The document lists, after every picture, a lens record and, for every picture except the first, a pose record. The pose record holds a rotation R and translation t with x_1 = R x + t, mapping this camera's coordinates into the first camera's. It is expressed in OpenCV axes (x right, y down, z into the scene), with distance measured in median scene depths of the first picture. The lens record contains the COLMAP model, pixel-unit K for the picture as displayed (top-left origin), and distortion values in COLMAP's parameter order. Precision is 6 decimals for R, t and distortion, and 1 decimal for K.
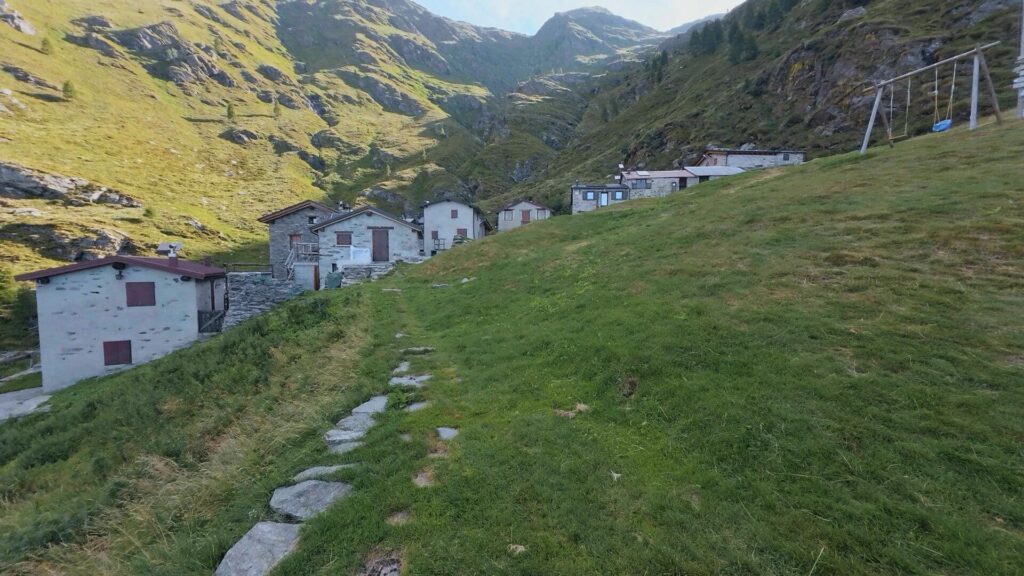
lens RADIAL K [[392.2, 0, 509.6], [0, 392.2, 286.6], [0, 0, 1]] dist [-0.000824, -0.000064]
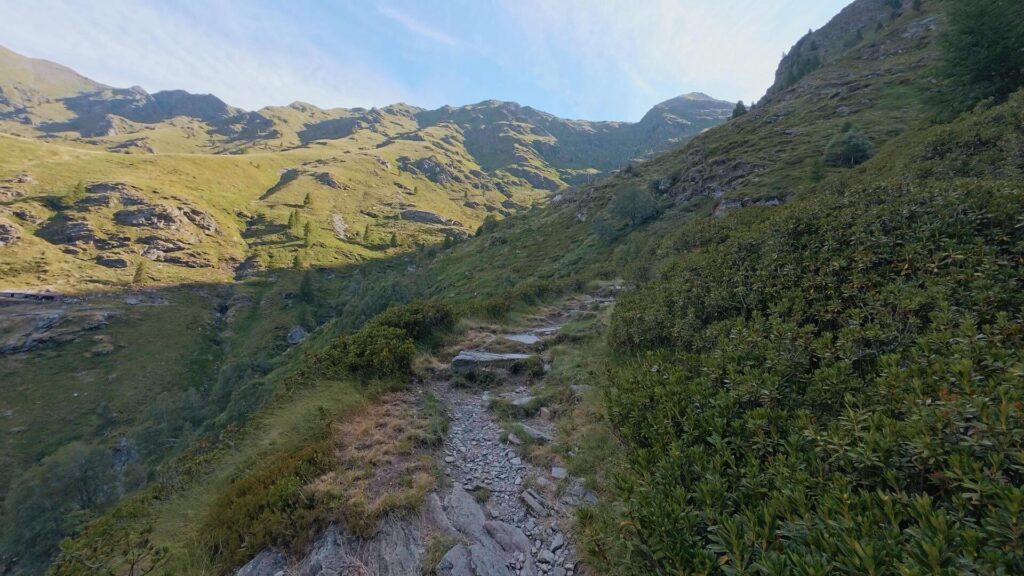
lens RADIAL K [[392.2, 0, 509.6], [0, 392.2, 286.6], [0, 0, 1]] dist [-0.000824, -0.000064]
pose [[0.957379, -0.013516, -0.288519, 0.054656], [-0.035225, 0.985985, -0.163075, 0.233655], [0.286679, 0.166288, 0.943485, -0.516855]]
